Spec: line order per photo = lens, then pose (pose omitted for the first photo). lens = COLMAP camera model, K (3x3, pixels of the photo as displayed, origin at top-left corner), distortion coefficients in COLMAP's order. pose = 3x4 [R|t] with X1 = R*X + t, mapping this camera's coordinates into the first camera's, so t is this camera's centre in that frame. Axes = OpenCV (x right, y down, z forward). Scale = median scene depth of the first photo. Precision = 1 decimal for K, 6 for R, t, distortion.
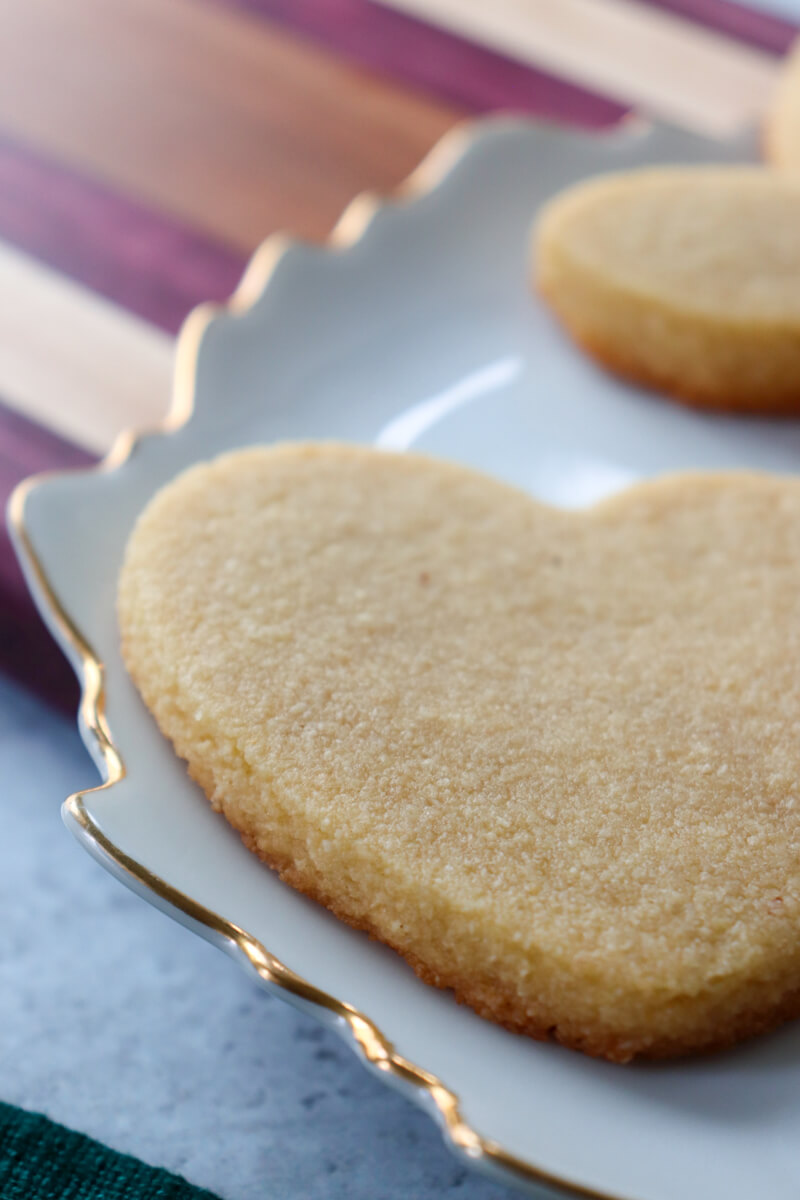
lens RADIAL K [[2437.7, 0, 399.1], [0, 2437.7, 713.8], [0, 0, 1]] dist [0.097838, -0.277385]
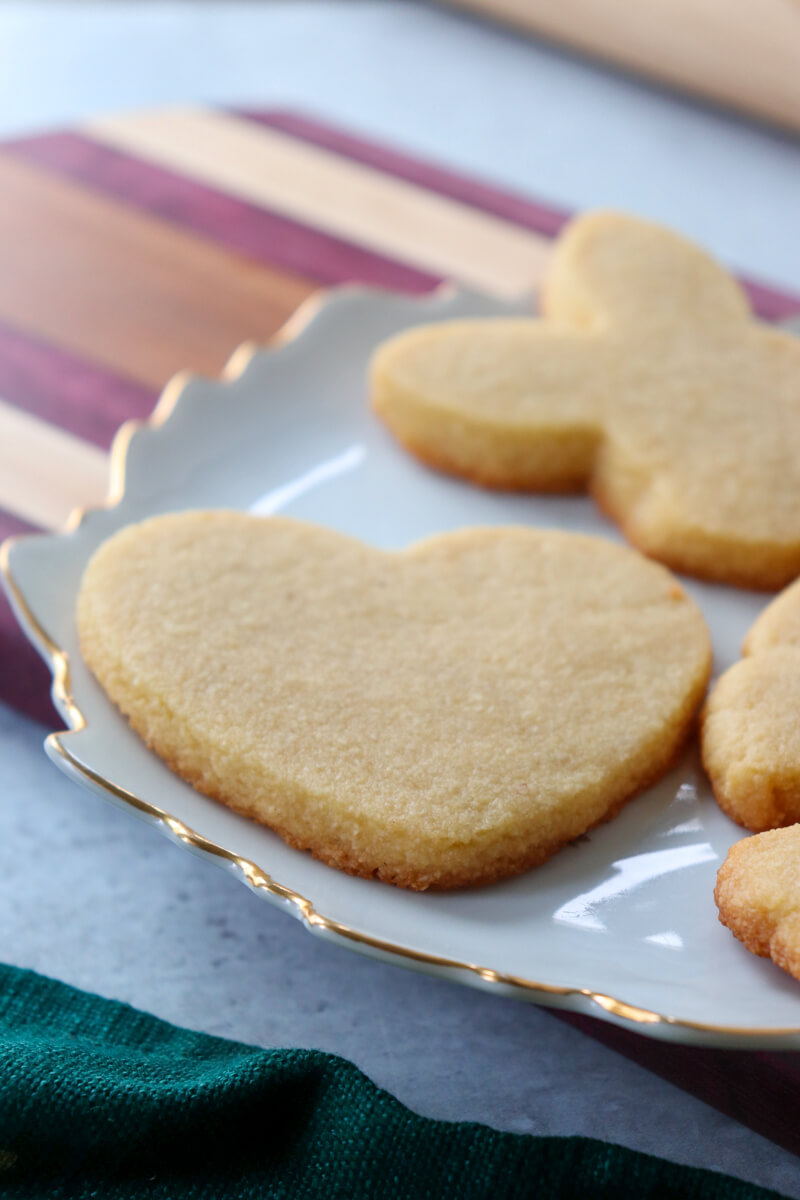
lens RADIAL K [[2437.7, 0, 399.1], [0, 2437.7, 713.8], [0, 0, 1]] dist [0.097838, -0.277385]
pose [[0.999053, -0.022313, 0.037351, 0.021081], [0.025049, 0.996910, -0.074454, 0.133619], [-0.035575, 0.075319, 0.996525, -0.473844]]
